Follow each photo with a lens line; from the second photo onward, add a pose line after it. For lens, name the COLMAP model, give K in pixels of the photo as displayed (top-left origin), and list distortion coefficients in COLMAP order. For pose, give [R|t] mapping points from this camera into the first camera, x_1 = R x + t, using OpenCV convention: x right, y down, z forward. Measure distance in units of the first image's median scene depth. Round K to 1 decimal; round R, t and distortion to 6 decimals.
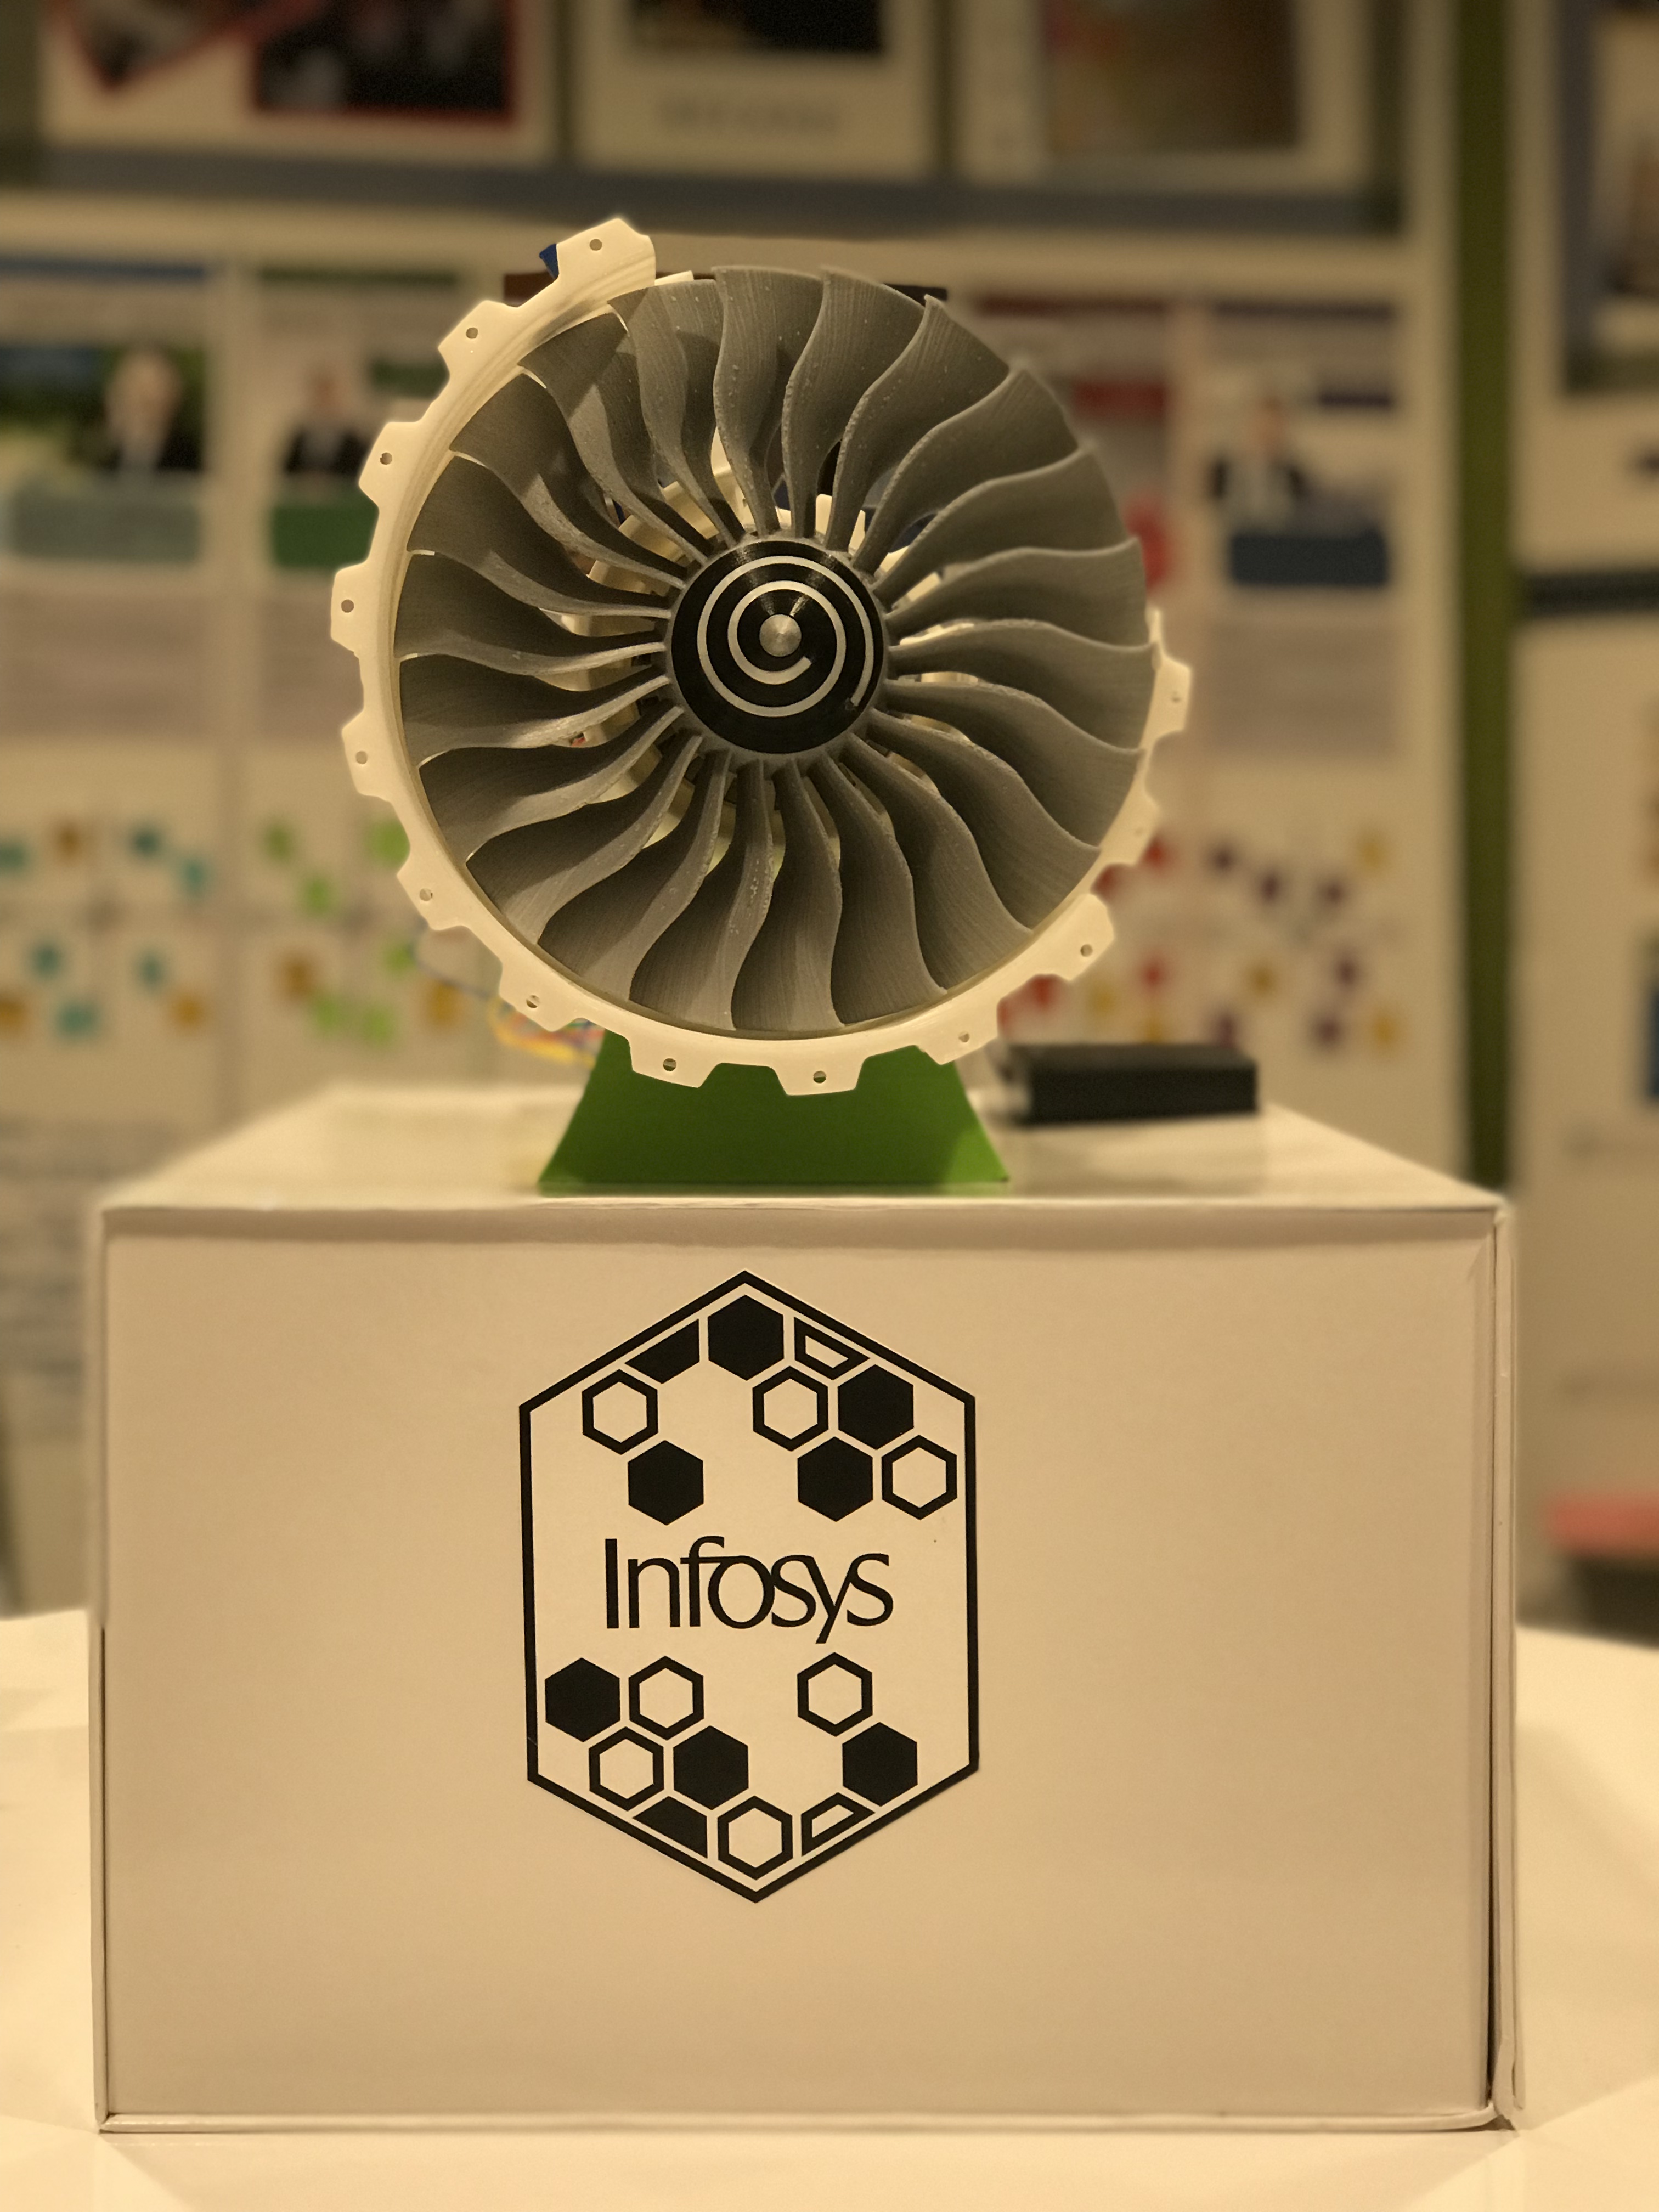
lens RADIAL K [[3688.0, 0, 829.5], [0, 3688.0, 1106.0], [0, 0, 1]] dist [-0.048537, -0.017817]
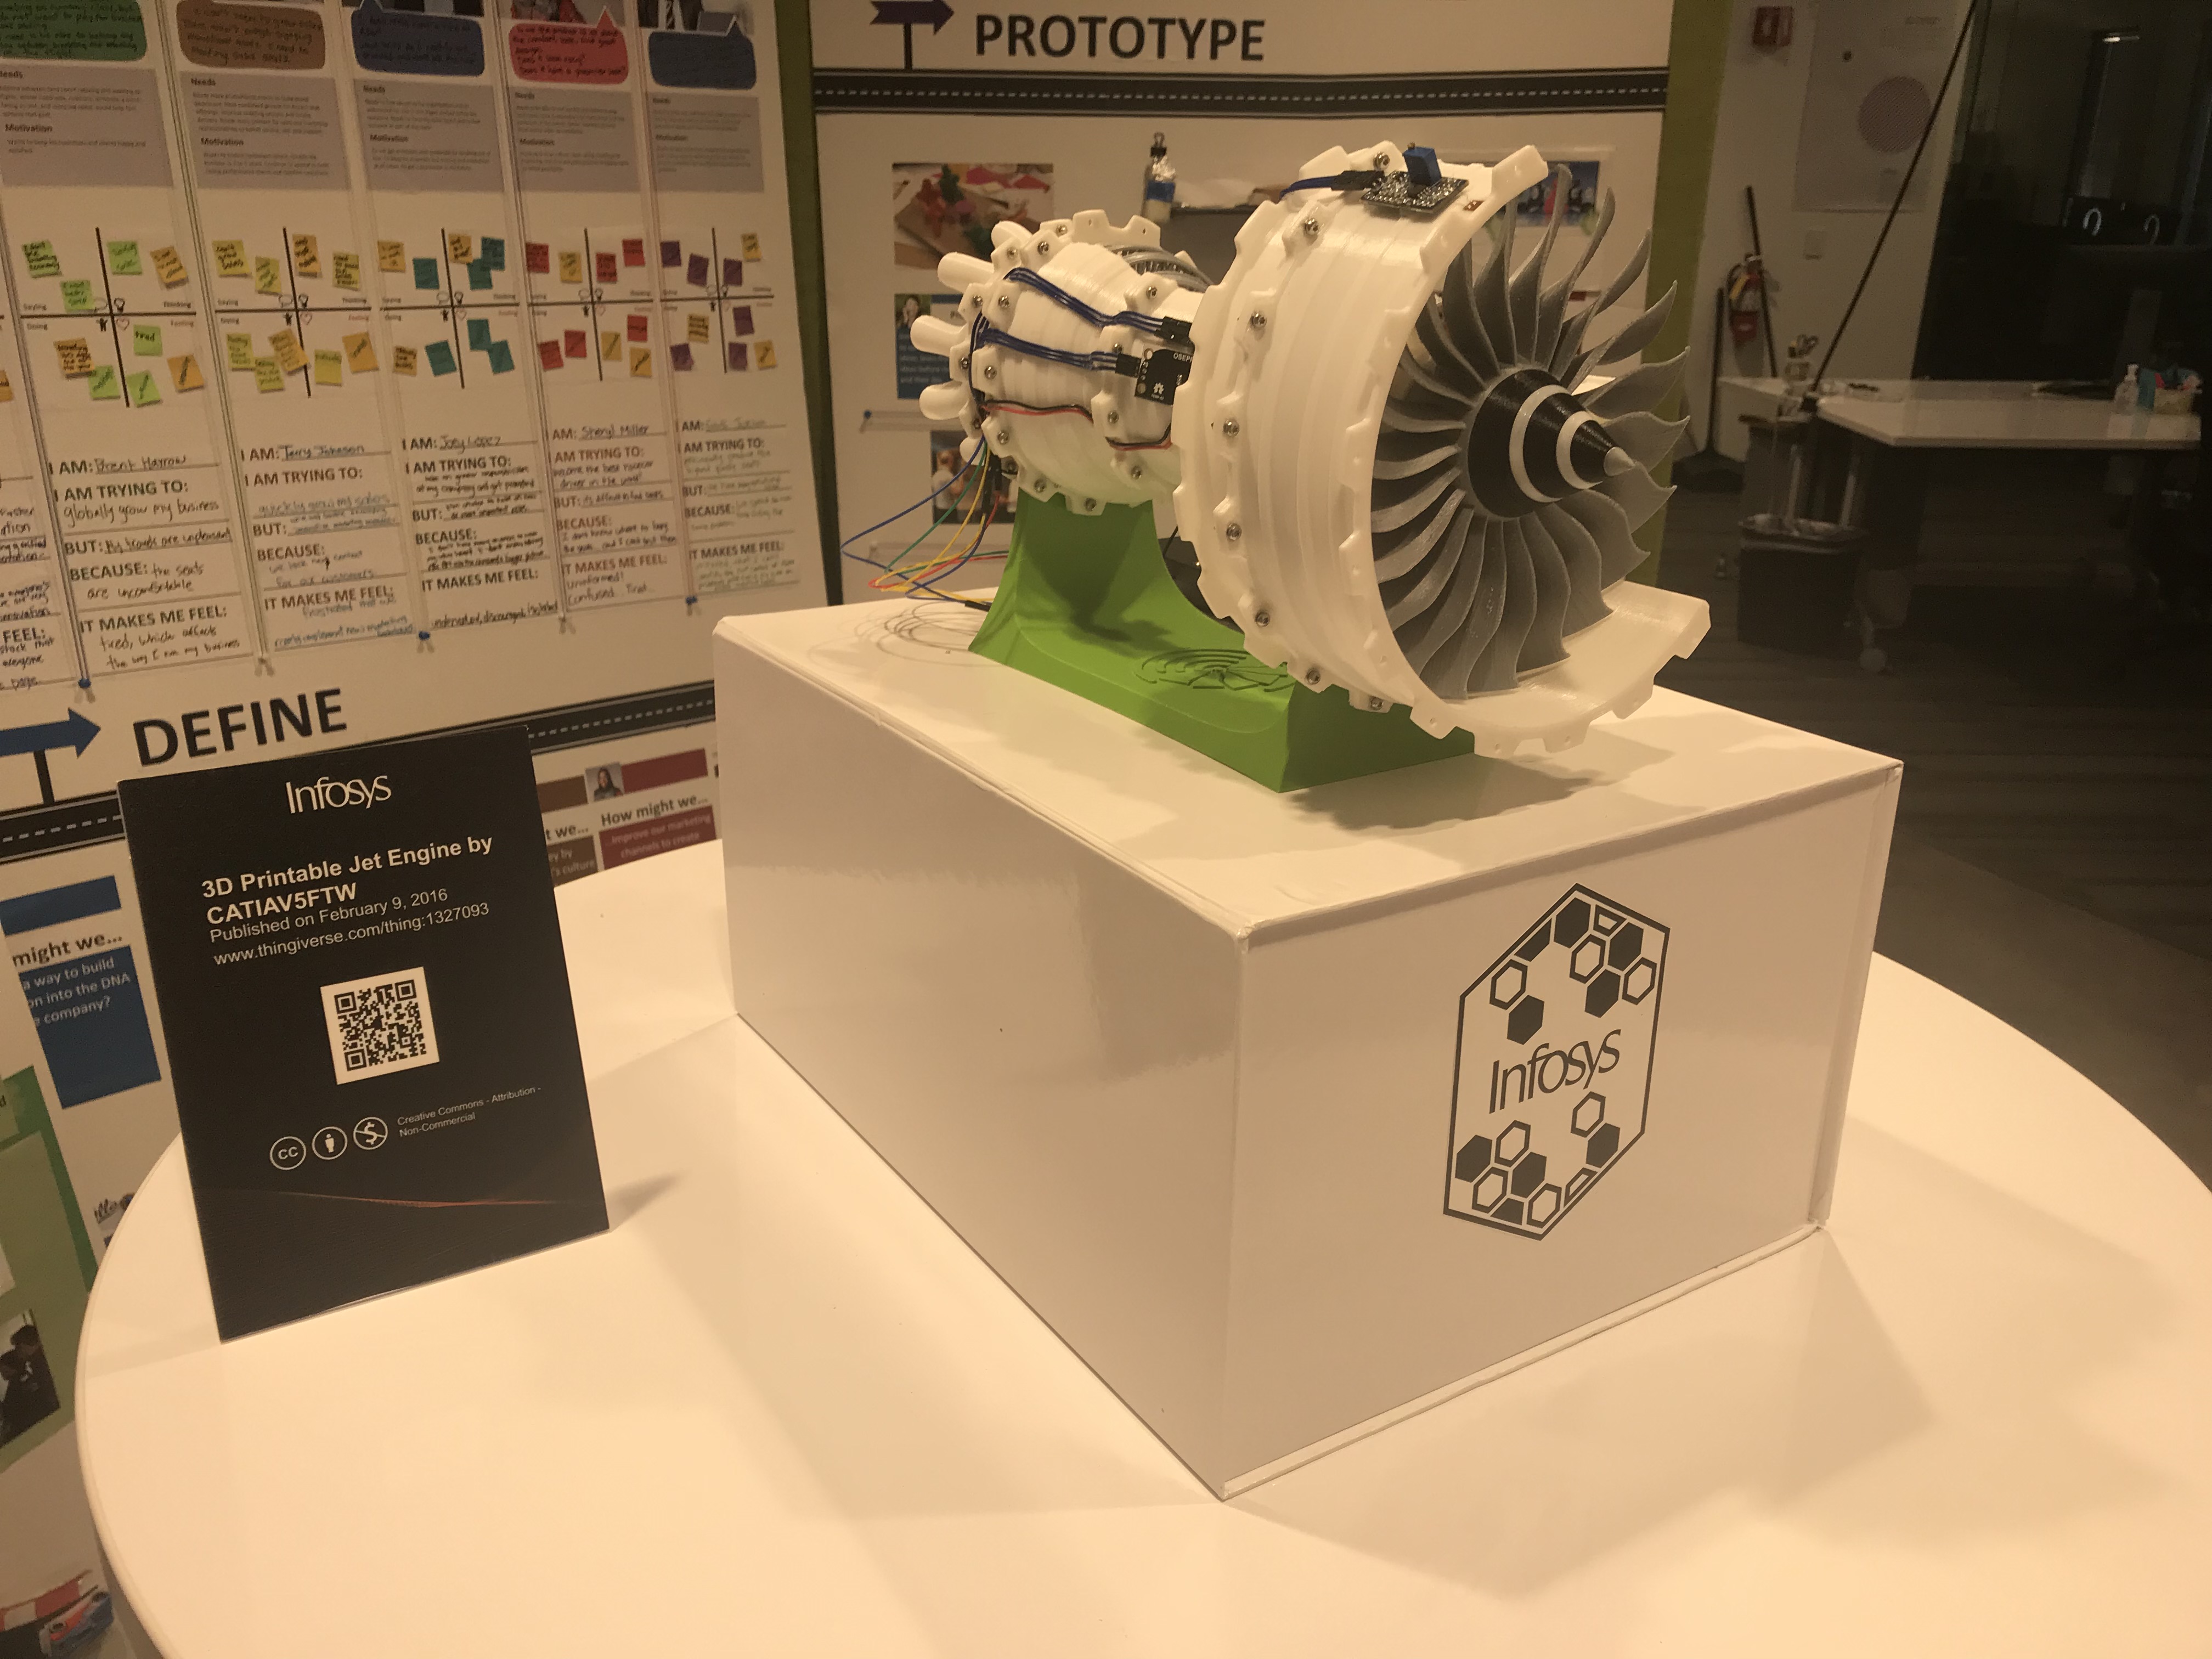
lens RADIAL K [[1840.7, 0, 1106.0], [0, 1840.7, 829.5], [0, 0, 1]] dist [-0.000193, 0.000231]
pose [[0.853363, -0.171675, 0.492239, -0.560117], [0.016932, 0.952851, 0.302966, -0.210596], [-0.521042, -0.250205, 0.816035, 0.479758]]
